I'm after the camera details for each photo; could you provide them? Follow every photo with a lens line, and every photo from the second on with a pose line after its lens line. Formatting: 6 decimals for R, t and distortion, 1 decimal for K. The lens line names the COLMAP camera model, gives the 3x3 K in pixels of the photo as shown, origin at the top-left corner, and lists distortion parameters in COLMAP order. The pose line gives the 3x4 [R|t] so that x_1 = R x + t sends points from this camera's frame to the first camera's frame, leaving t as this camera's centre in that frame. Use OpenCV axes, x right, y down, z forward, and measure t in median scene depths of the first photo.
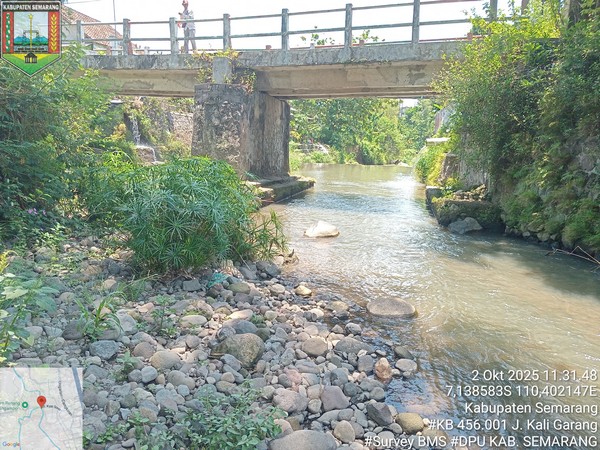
lens RADIAL K [[456.7, 0, 299.6], [0, 456.7, 223.2], [0, 0, 1]] dist [0.056686, -0.109040]
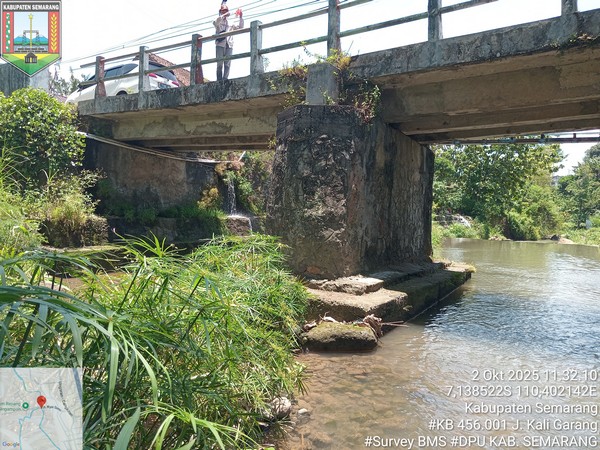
lens RADIAL K [[456.7, 0, 299.6], [0, 456.7, 223.2], [0, 0, 1]] dist [0.056686, -0.109040]
pose [[0.961153, 0.008768, -0.275877, -0.024896], [-0.051431, 0.987680, -0.147792, -0.054833], [0.271183, 0.156240, 0.949763, 0.352854]]
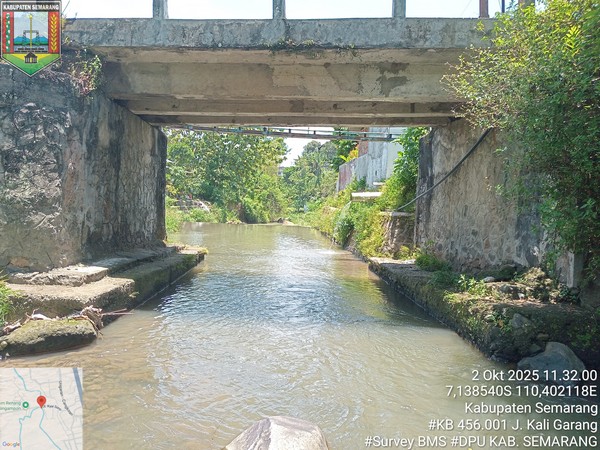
lens RADIAL K [[456.7, 0, 299.6], [0, 456.7, 223.2], [0, 0, 1]] dist [0.056686, -0.109040]
pose [[0.964510, -0.002851, 0.264030, -0.012021], [0.035821, 0.992110, -0.120143, -0.053972], [-0.261605, 0.125337, 0.957002, 0.357710]]
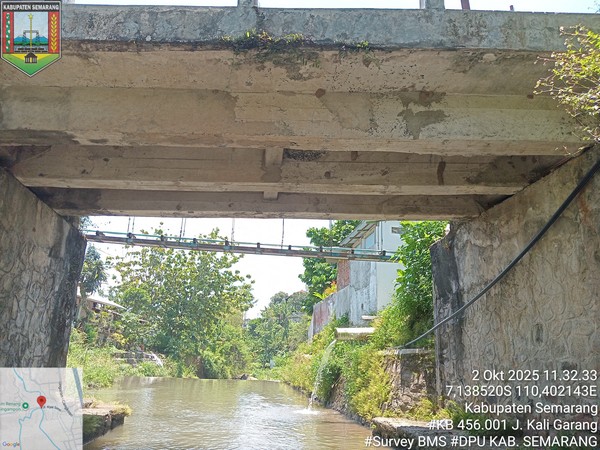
lens RADIAL K [[456.7, 0, 299.6], [0, 456.7, 223.2], [0, 0, 1]] dist [0.056686, -0.109040]
pose [[0.943043, 0.100420, 0.317152, 0.034736], [0.050402, 0.899217, -0.434590, -0.060749], [-0.328831, 0.425822, 0.842939, 0.547730]]
